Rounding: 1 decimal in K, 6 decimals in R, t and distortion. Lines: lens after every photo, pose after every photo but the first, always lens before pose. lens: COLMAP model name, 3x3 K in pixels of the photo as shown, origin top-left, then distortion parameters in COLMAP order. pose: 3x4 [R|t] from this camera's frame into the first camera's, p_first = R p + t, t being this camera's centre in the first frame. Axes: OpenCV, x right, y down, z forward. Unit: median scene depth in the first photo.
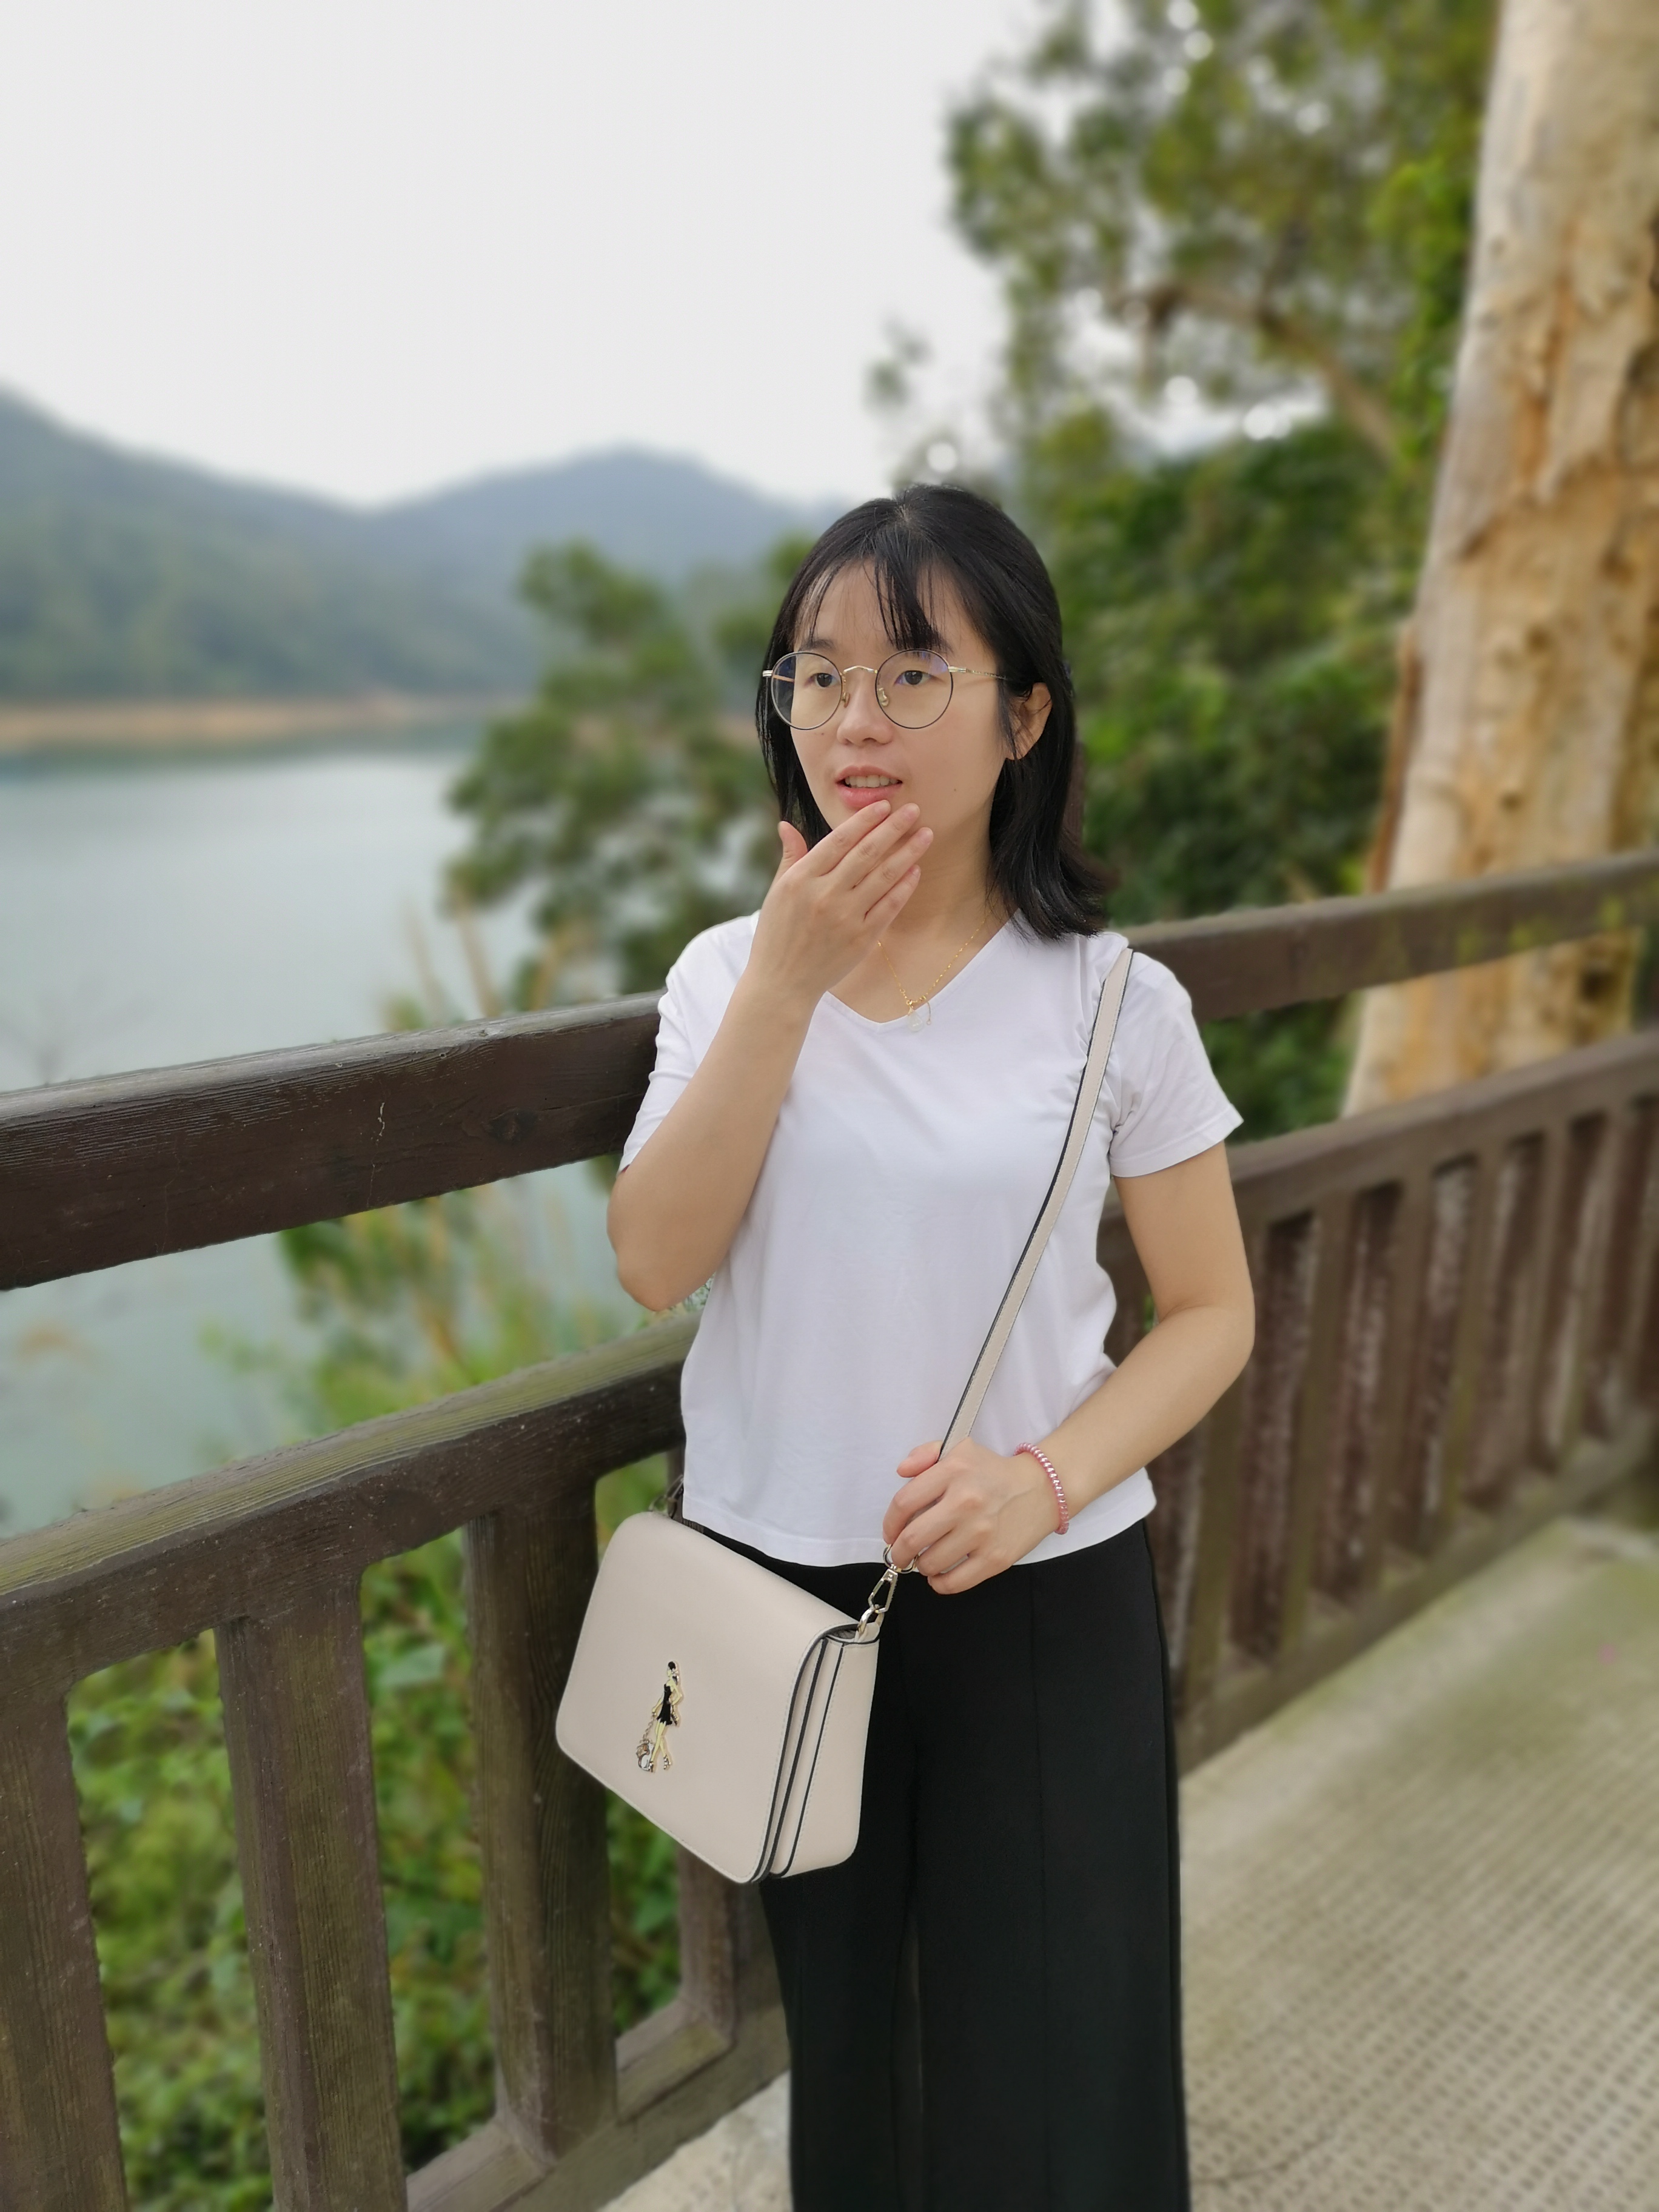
lens RADIAL K [[1739.9, 0, 833.6], [0, 1739.9, 1118.5], [0, 0, 1]] dist [0.041758, -0.032883]
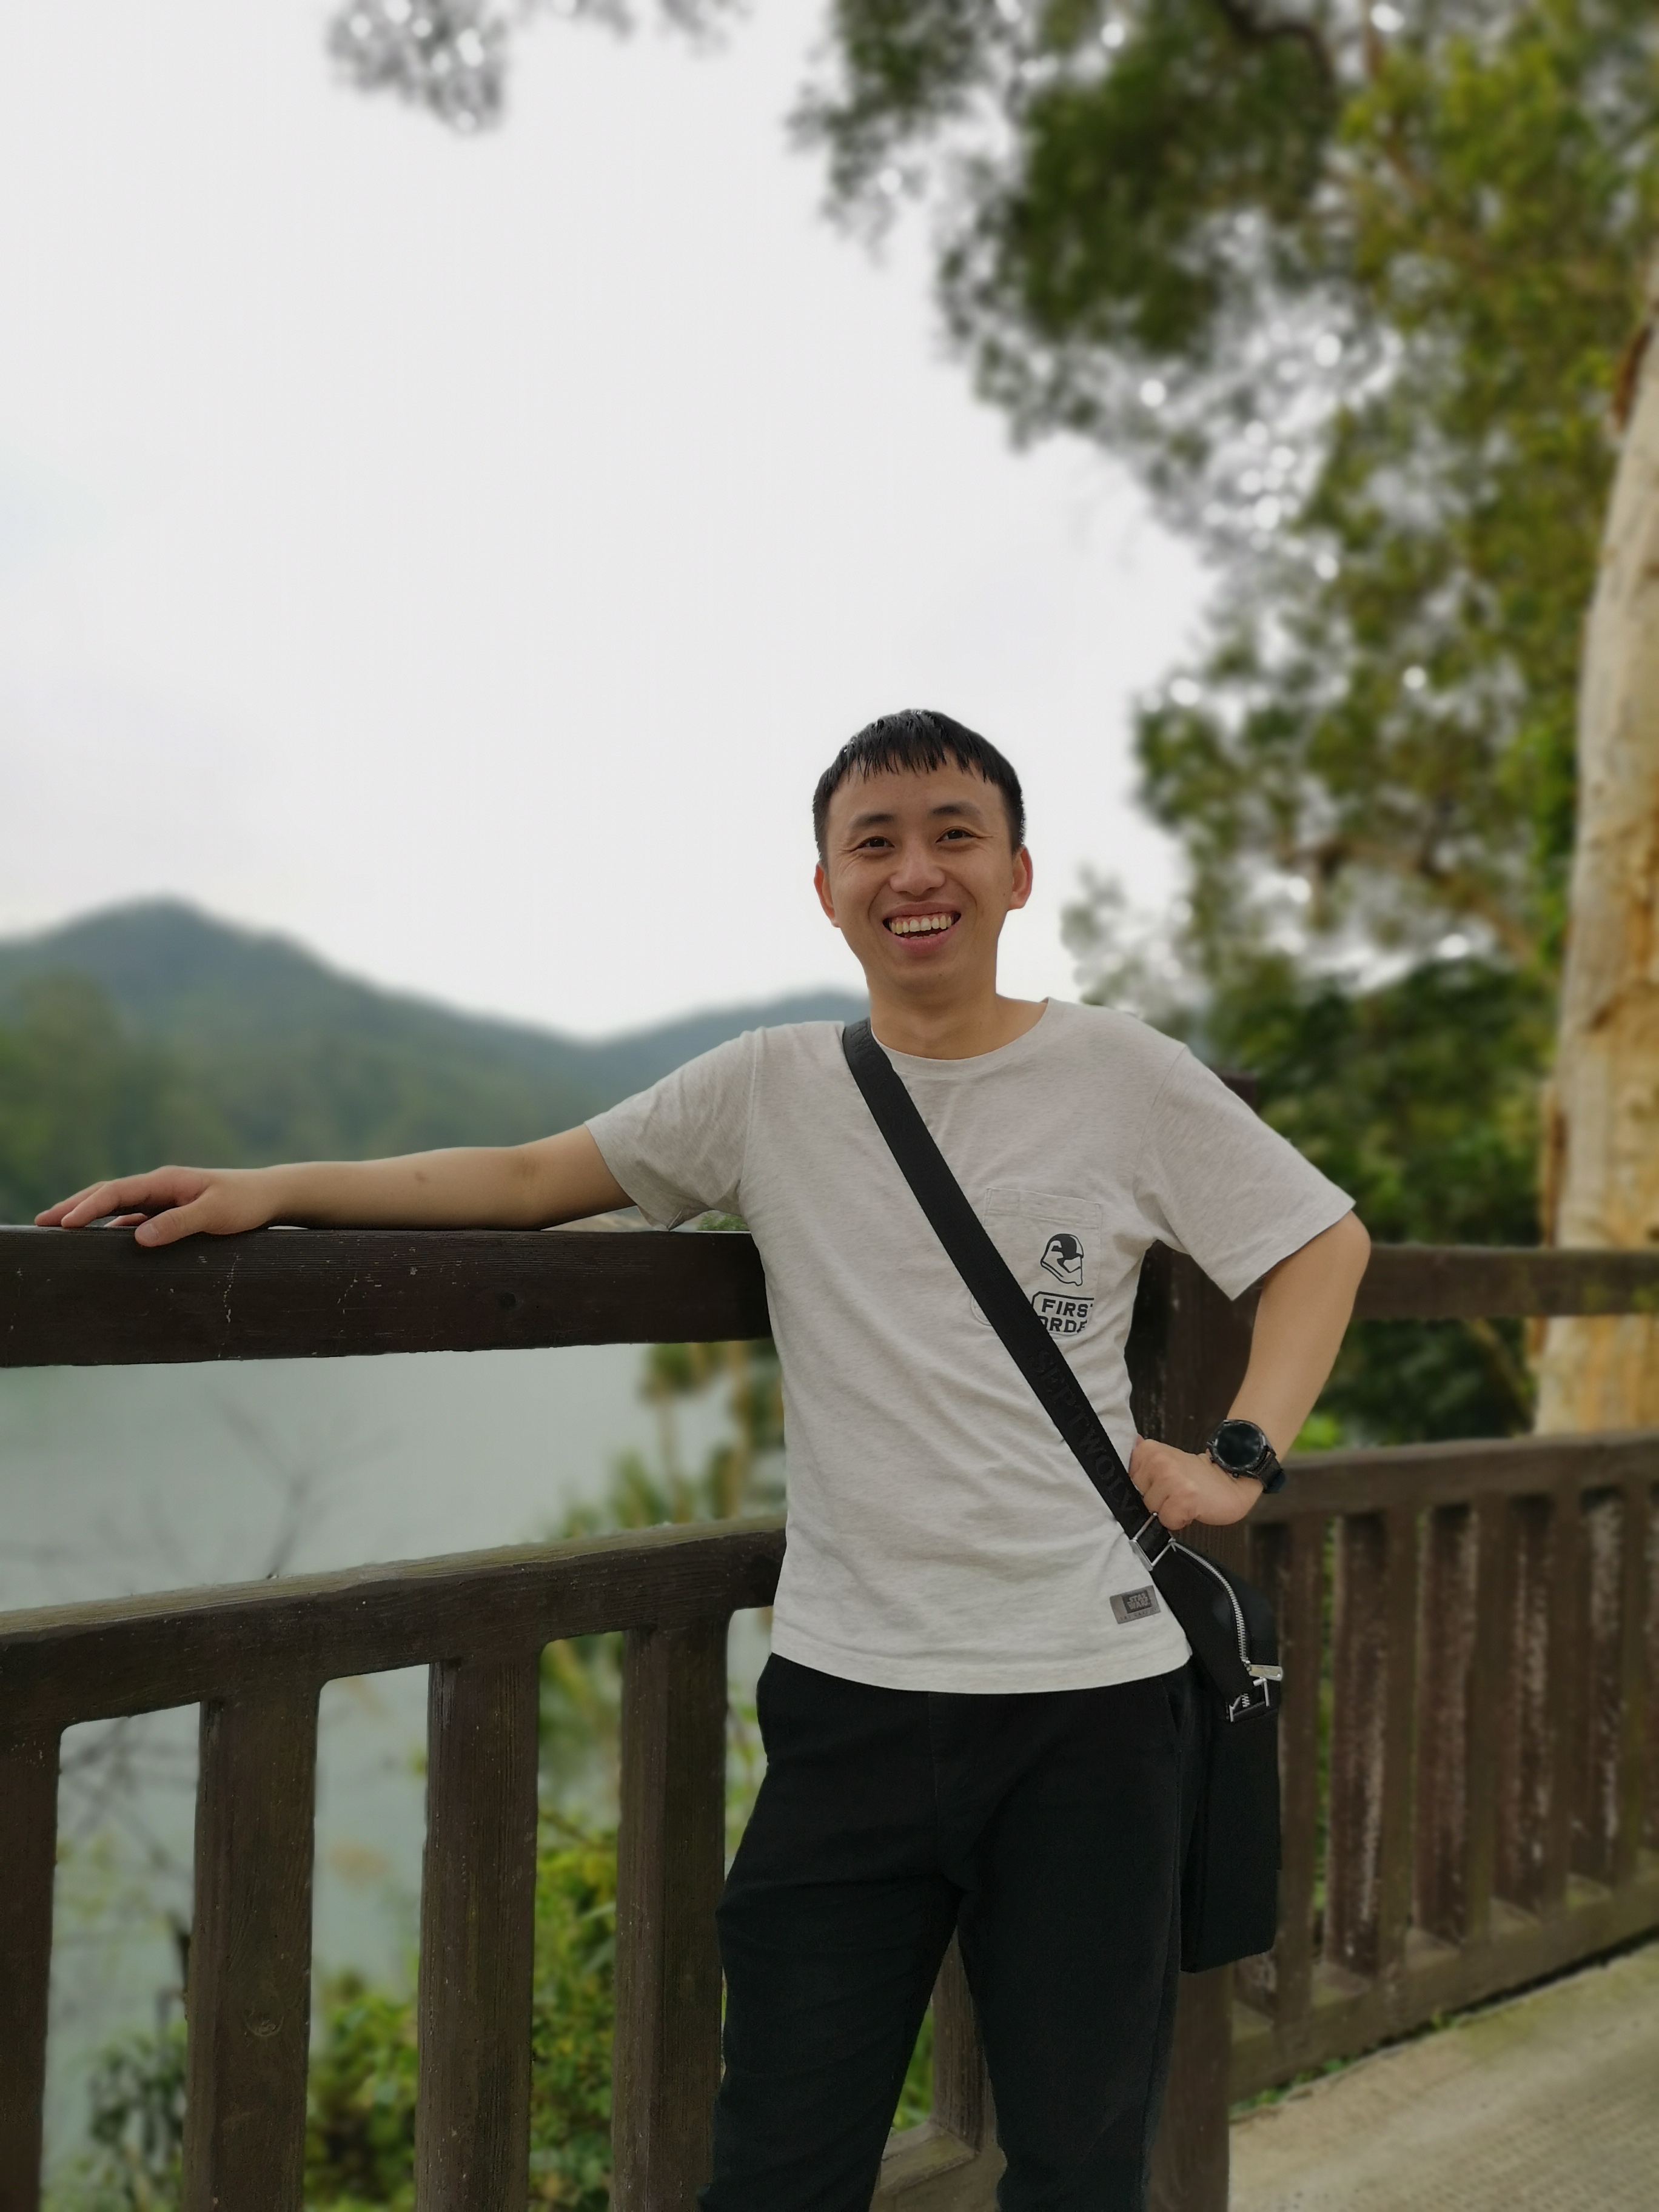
lens RADIAL K [[1741.3, 0, 830.5], [0, 1741.3, 1106.6], [0, 0, 1]] dist [0.017454, -0.002683]
pose [[0.993806, 0.015884, -0.109992, -0.024348], [-0.047775, 0.954673, -0.293797, 0.139245], [0.100340, 0.297232, 0.949518, -0.204750]]
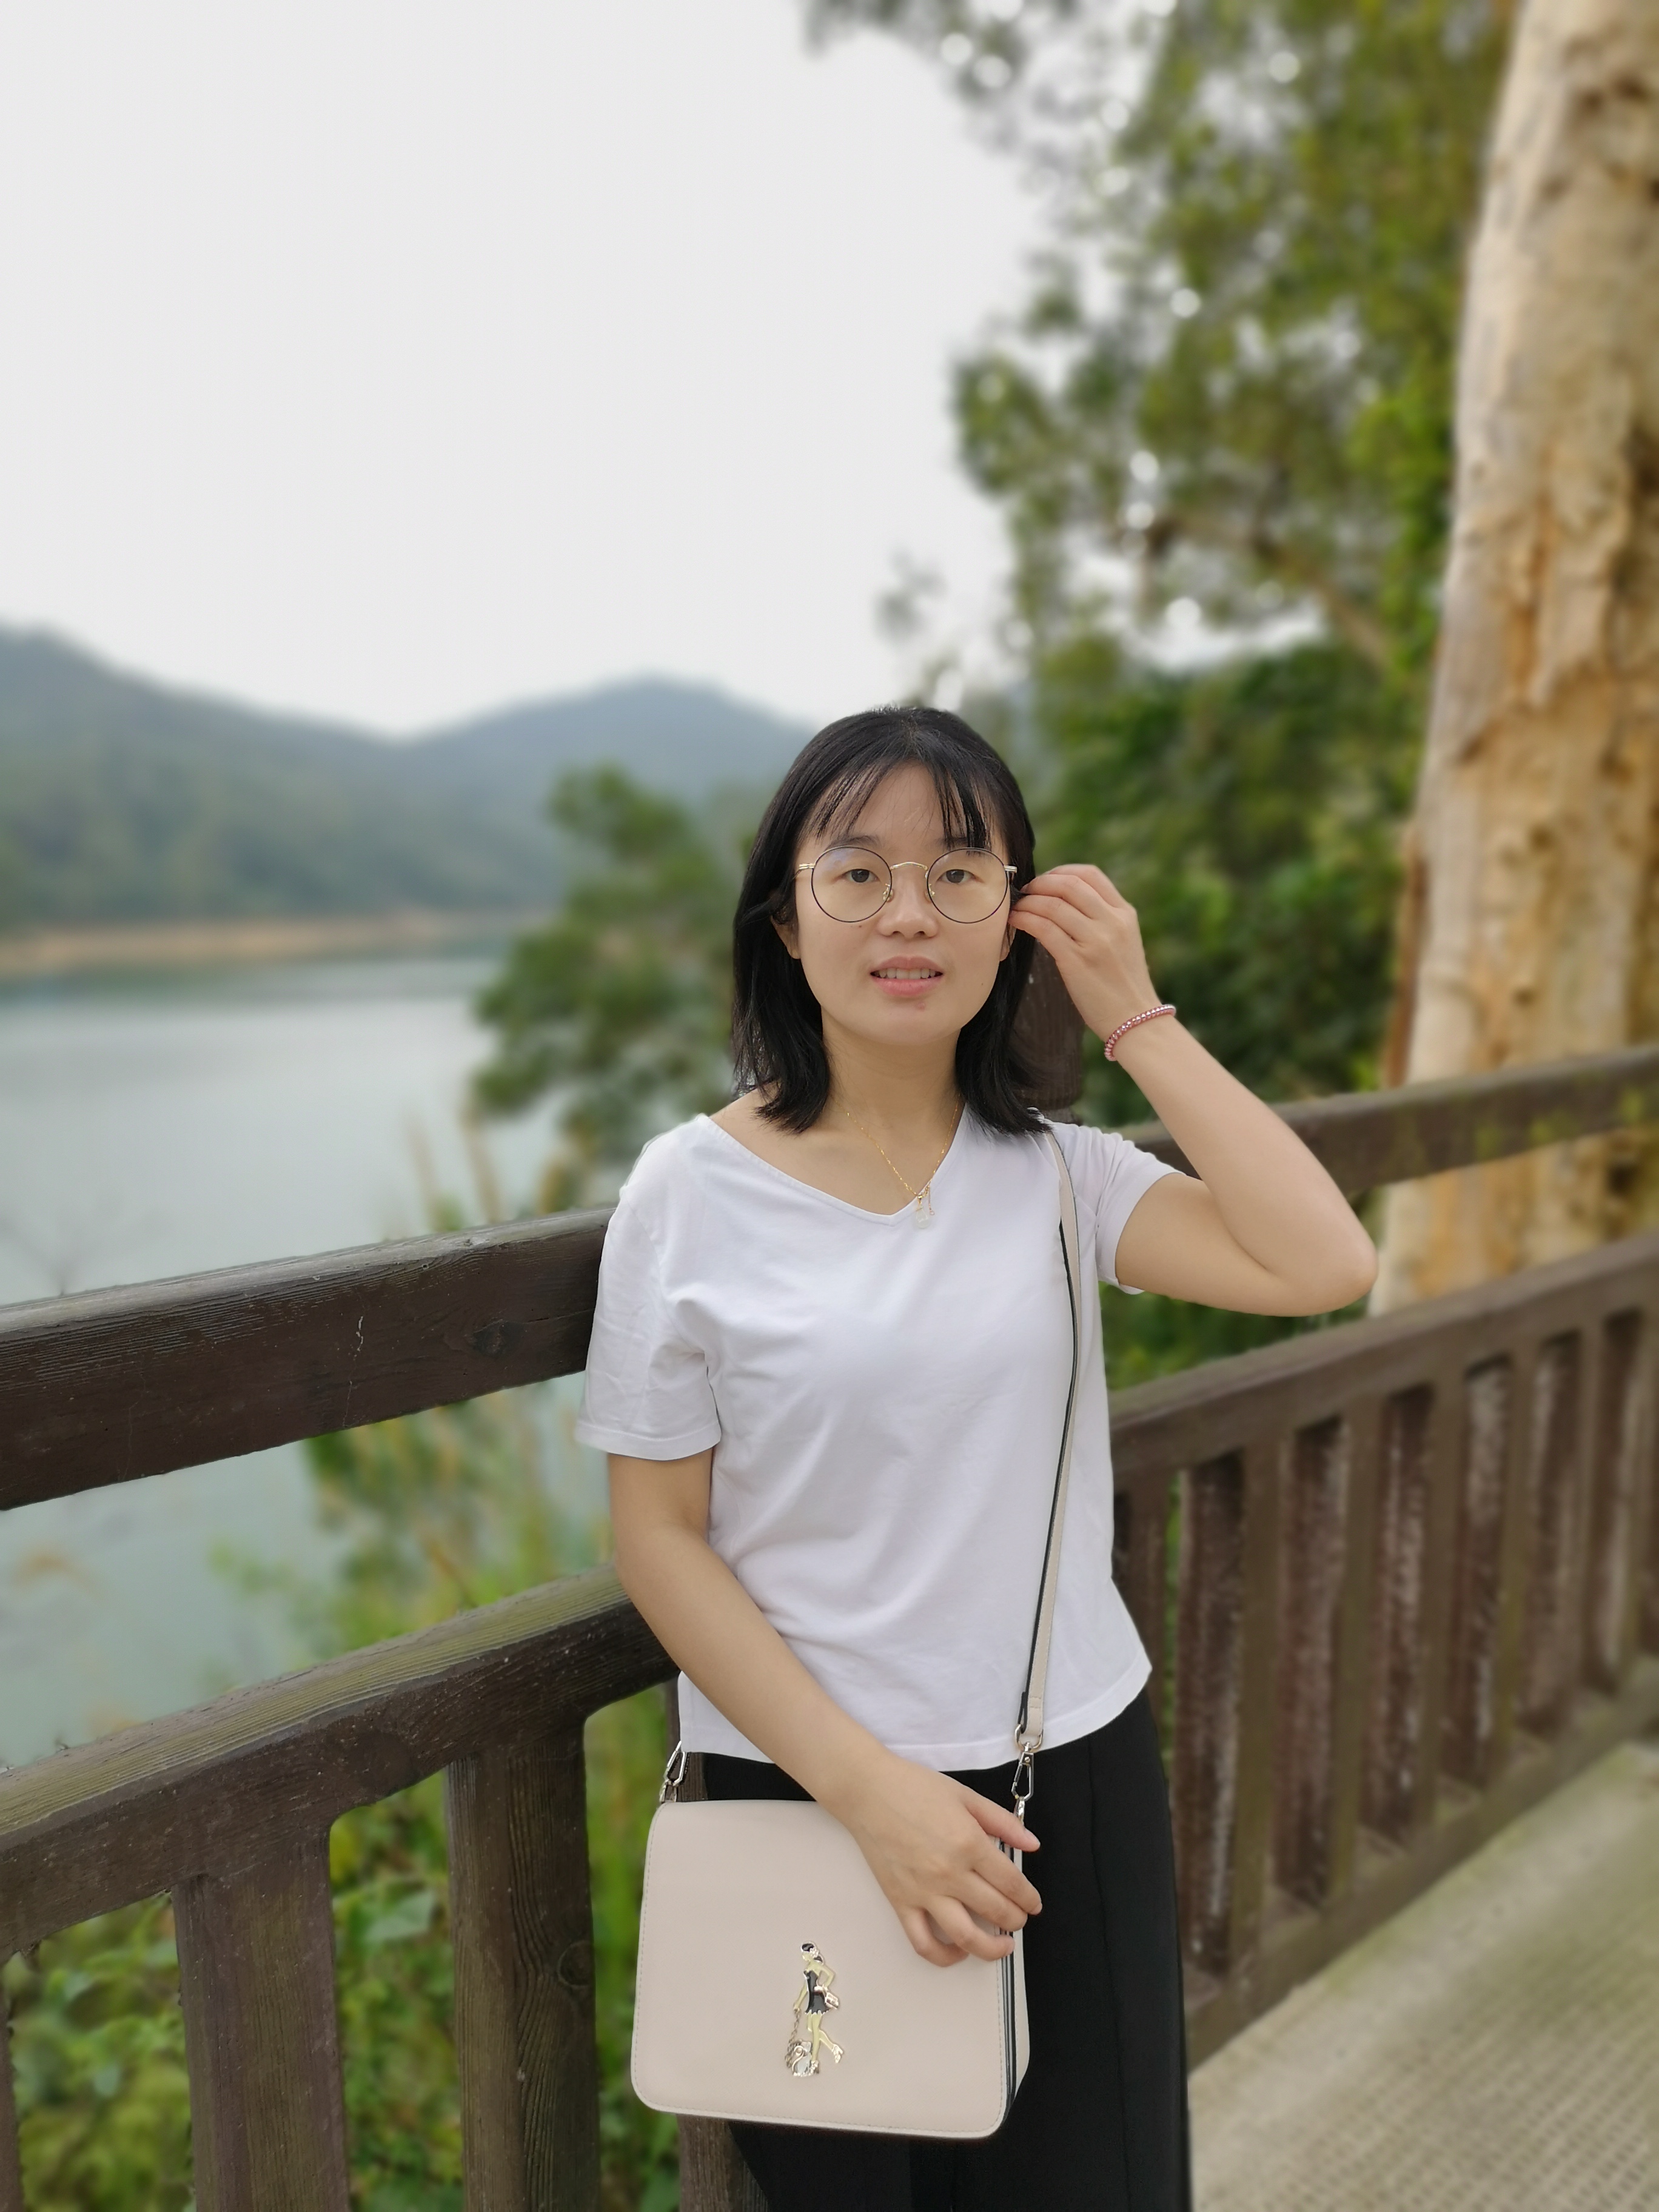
lens RADIAL K [[1747.0, 0, 828.7], [0, 1747.0, 1114.4], [0, 0, 1]] dist [0.027380, -0.014753]
pose [[0.999763, -0.014754, -0.015986, 0.008284], [0.012745, 0.992789, -0.119194, -0.000631], [0.017629, 0.118962, 0.992742, 0.013442]]
